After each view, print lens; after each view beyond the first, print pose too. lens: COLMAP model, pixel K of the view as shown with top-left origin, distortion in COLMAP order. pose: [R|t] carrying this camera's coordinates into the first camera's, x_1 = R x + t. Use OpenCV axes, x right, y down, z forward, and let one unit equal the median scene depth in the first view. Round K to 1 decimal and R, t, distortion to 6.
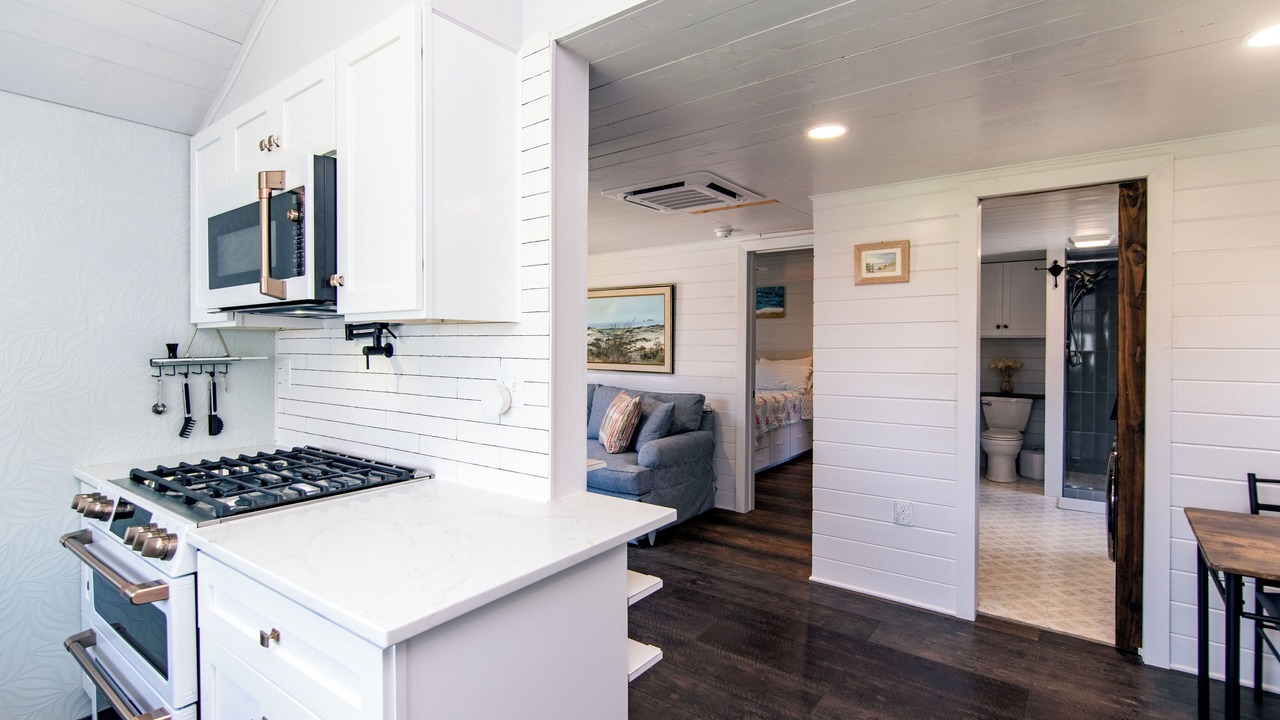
lens RADIAL K [[544.2, 0, 642.2], [0, 544.2, 353.2], [0, 0, 1]] dist [-0.000246, -0.000651]
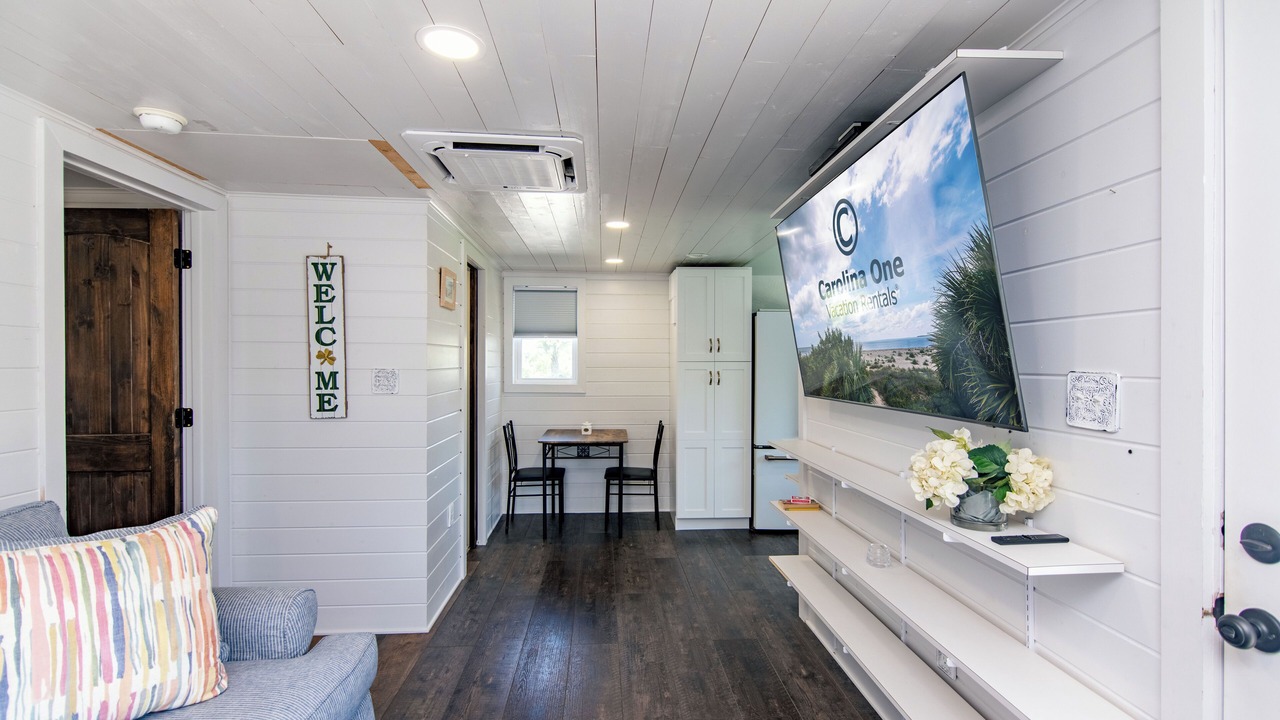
lens RADIAL K [[565.4, 0, 646.7], [0, 565.4, 363.8], [0, 0, 1]] dist [0.002075, -0.000468]
pose [[-0.623694, -0.004168, 0.781657, -0.620729], [0.004733, 0.999947, 0.009108, -0.027456], [-0.781654, 0.009381, -0.623642, 1.261360]]
